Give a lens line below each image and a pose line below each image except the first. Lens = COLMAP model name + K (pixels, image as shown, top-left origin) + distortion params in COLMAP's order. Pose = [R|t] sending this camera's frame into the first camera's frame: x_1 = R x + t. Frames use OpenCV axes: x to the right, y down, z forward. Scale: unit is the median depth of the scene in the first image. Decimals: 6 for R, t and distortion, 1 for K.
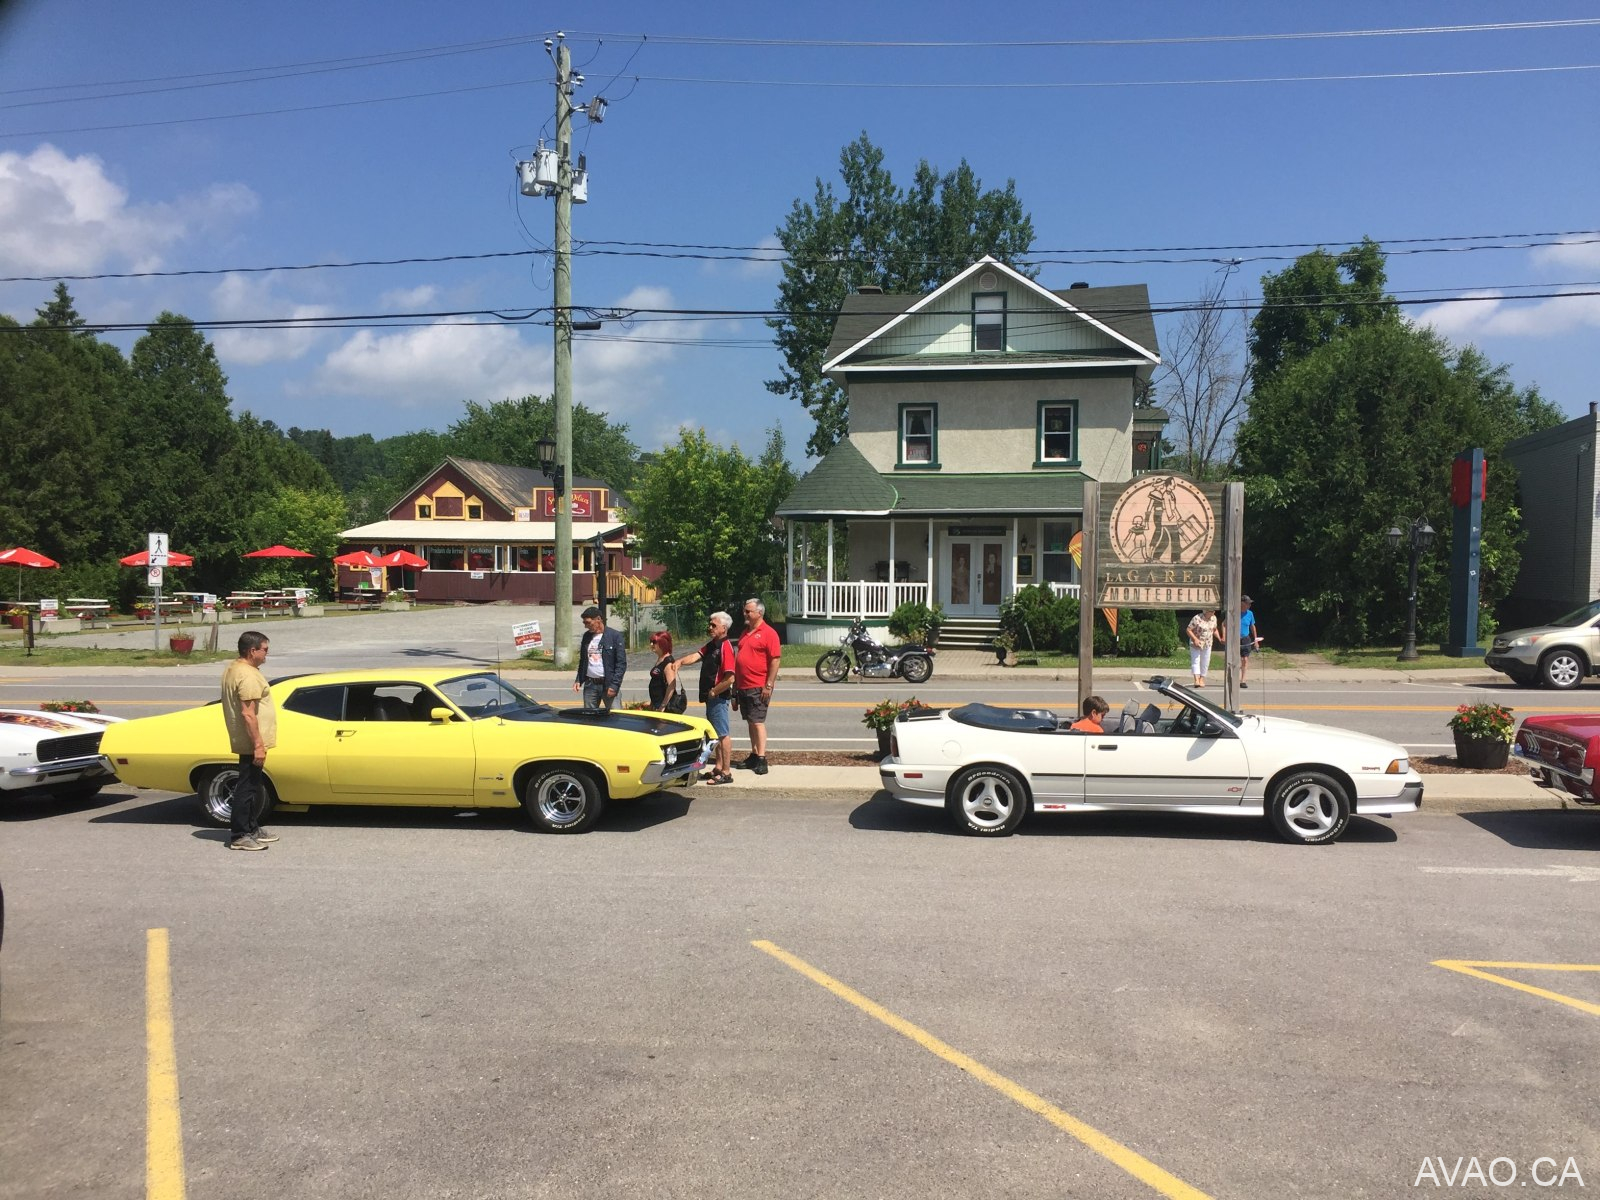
lens RADIAL K [[1461.5, 0, 846.8], [0, 1461.5, 622.0], [0, 0, 1]] dist [0.079688, -0.114902]
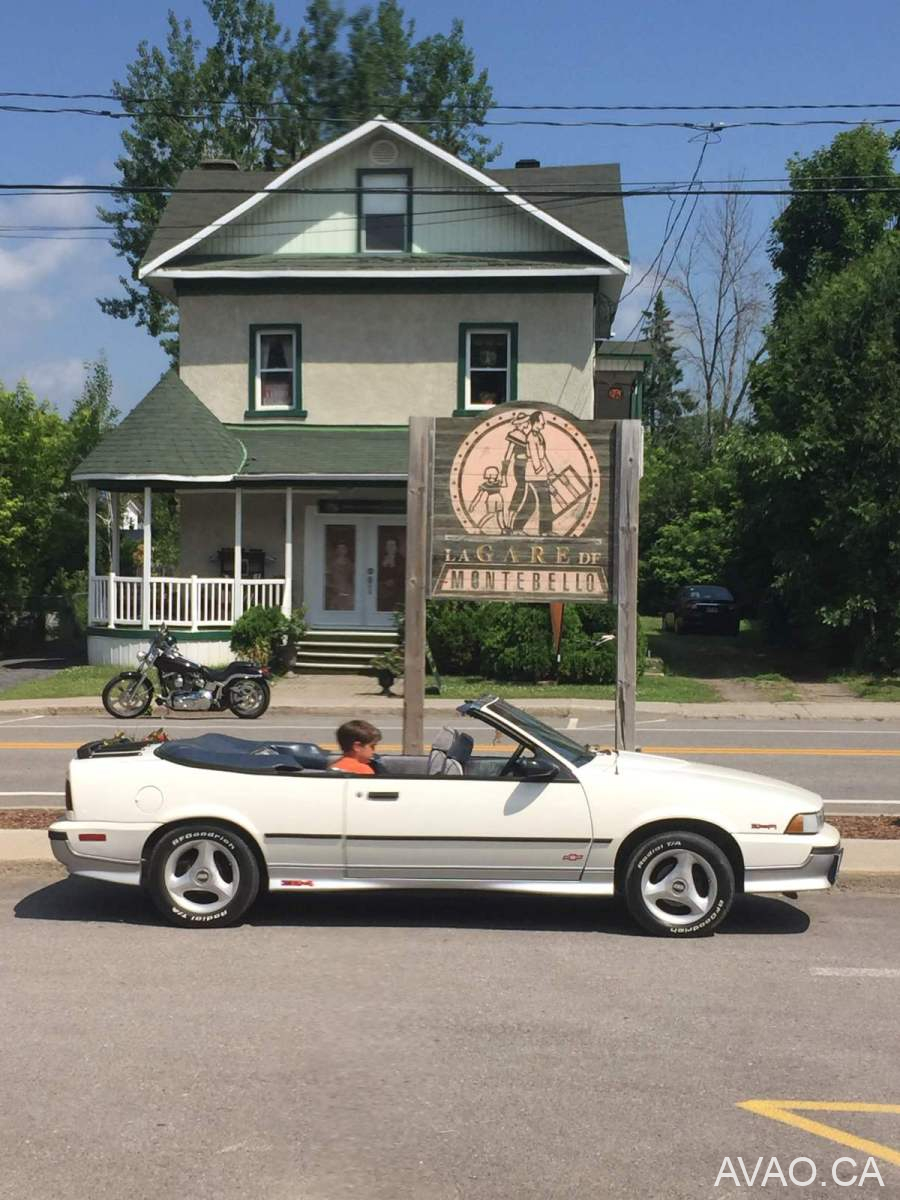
lens RADIAL K [[2034.4, 0, 430.1], [0, 2034.4, 599.5], [0, 0, 1]] dist [-0.022788, 0.147023]
pose [[0.998456, 0.008055, 0.054954, 0.060508], [-0.006557, 0.999604, -0.027375, 0.008491], [-0.055153, 0.026973, 0.998114, 0.024987]]
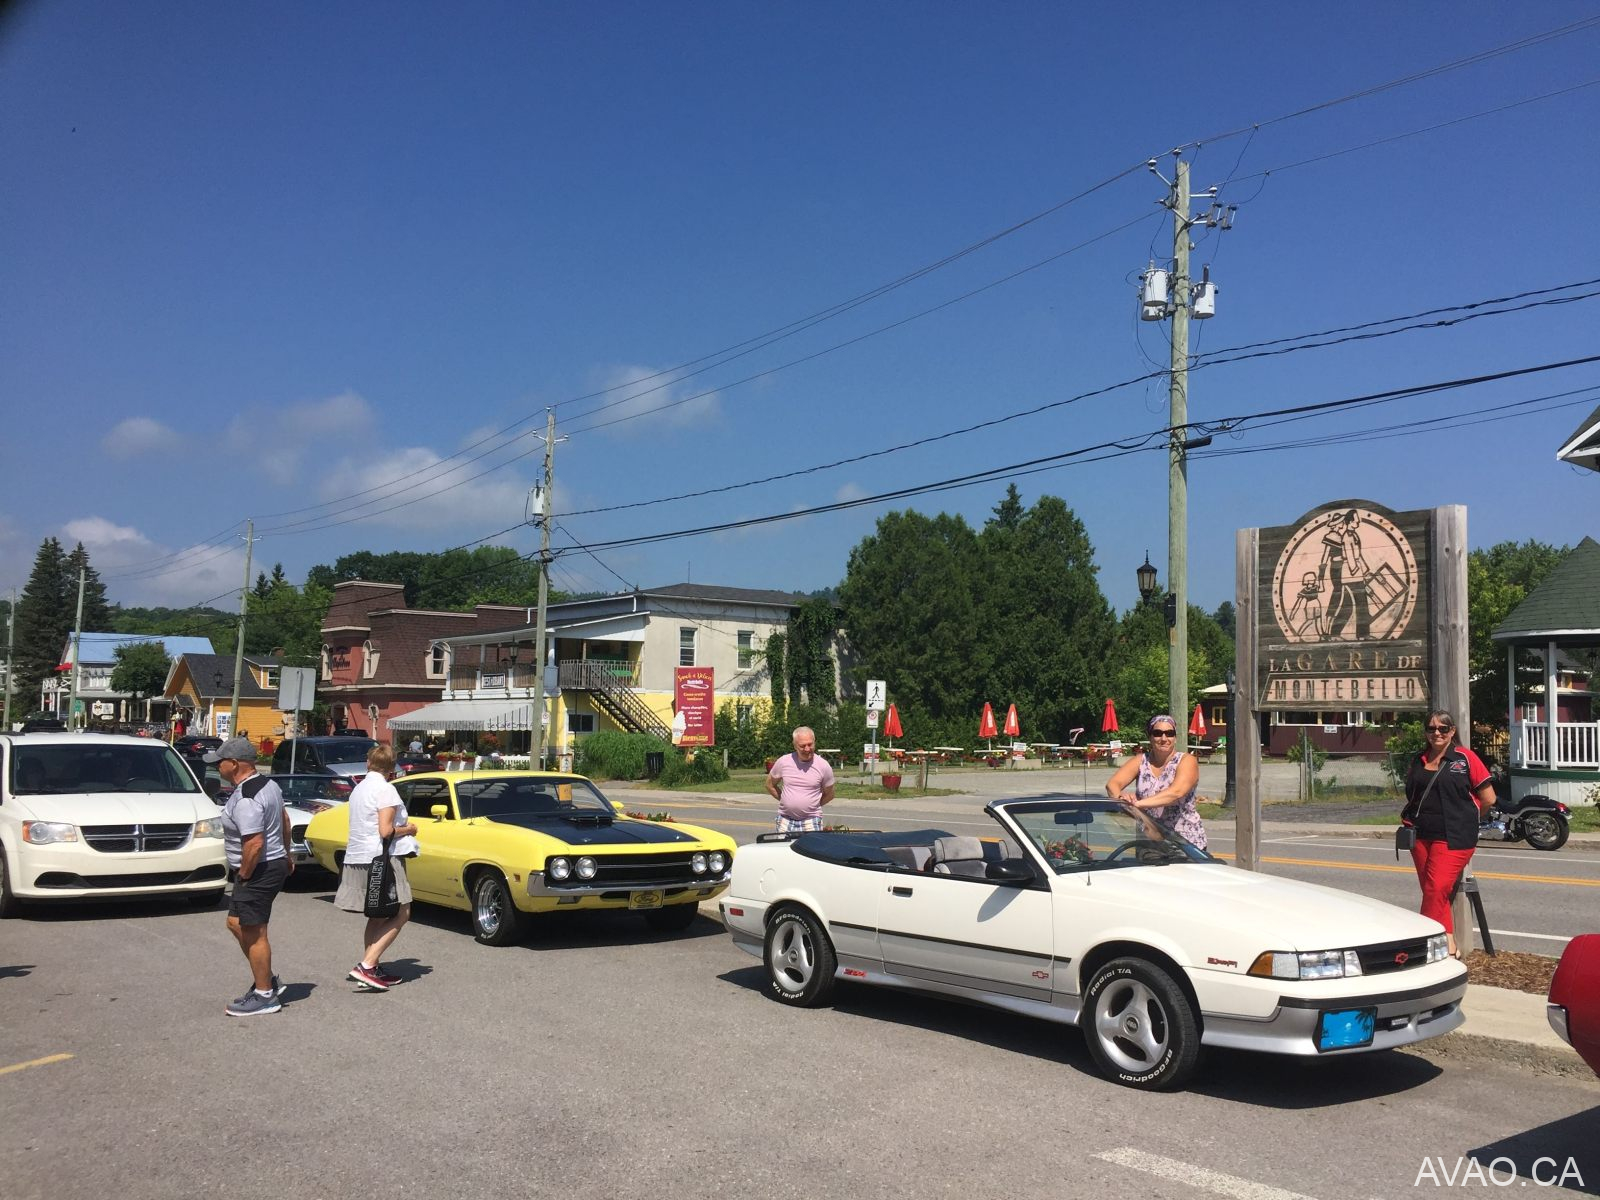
lens RADIAL K [[1406.0, 0, 804.5], [0, 1406.0, 624.9], [0, 0, 1]] dist [0.045134, -0.013140]
pose [[0.728816, -0.052790, -0.682671, 0.242180], [-0.027271, 0.993994, -0.105979, 0.013418], [0.684166, 0.095857, 0.722999, 0.195674]]
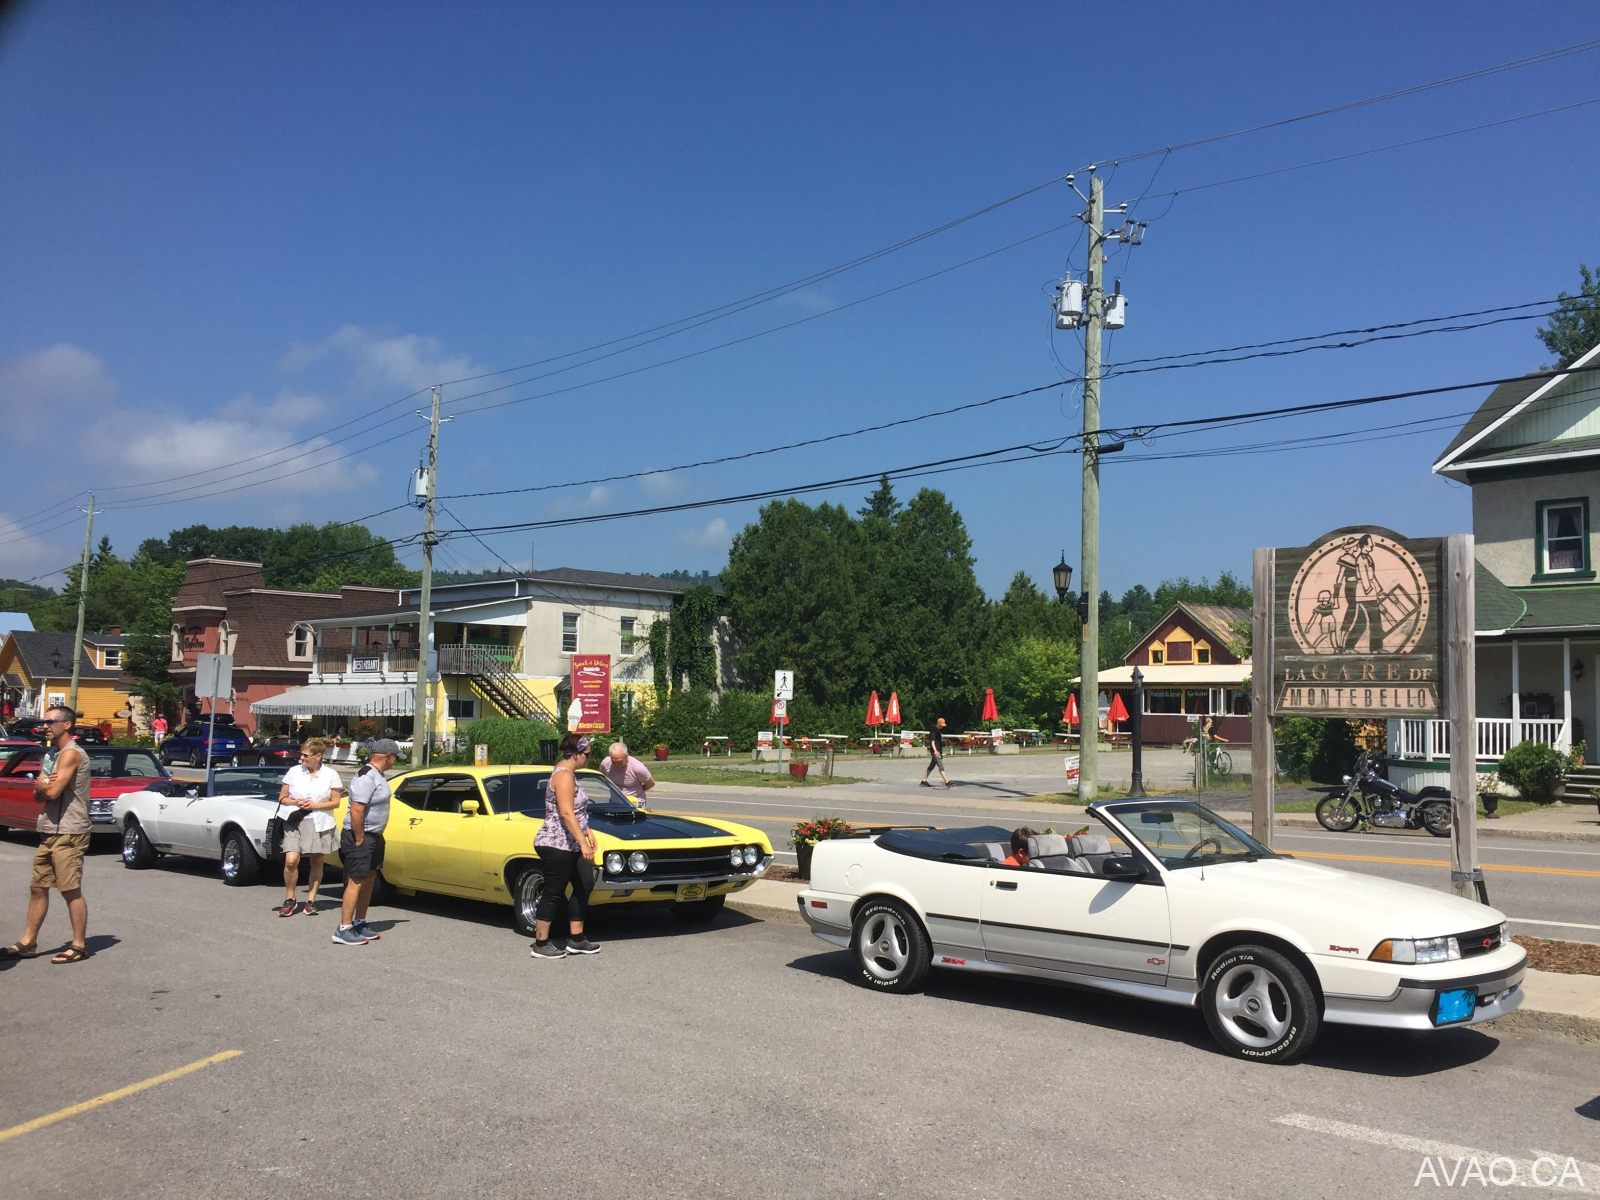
lens RADIAL K [[1412.0, 0, 802.8], [0, 1412.0, 611.6], [0, 0, 1]] dist [0.045935, -0.024829]
pose [[0.800385, -0.040370, -0.598125, 0.213649], [-0.029503, 0.993869, -0.106560, 0.011135], [0.598760, 0.102935, 0.794287, 0.144840]]
